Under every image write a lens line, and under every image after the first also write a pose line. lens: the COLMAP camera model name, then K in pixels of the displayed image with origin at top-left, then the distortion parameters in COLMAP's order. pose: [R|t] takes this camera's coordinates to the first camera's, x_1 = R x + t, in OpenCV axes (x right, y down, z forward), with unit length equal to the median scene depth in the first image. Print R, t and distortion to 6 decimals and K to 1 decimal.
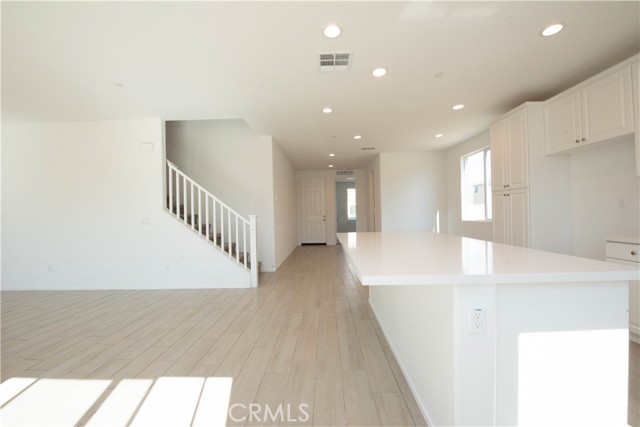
lens RADIAL K [[251.1, 0, 319.8], [0, 251.1, 214.0], [0, 0, 1]] dist [0.002947, 0.000316]
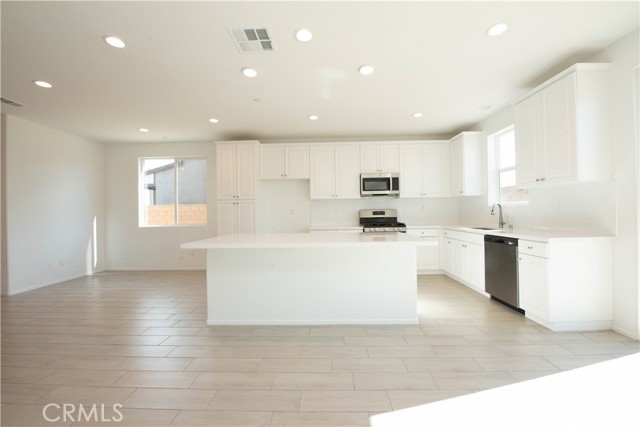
lens RADIAL K [[251.1, 0, 322.1], [0, 251.1, 212.9], [0, 0, 1]] dist [0.002947, 0.000316]
pose [[0.031199, 0.016576, 0.999376, -0.209855], [0.019464, 0.999663, -0.017188, 0.002350], [-0.999324, 0.019988, 0.030866, 0.199549]]
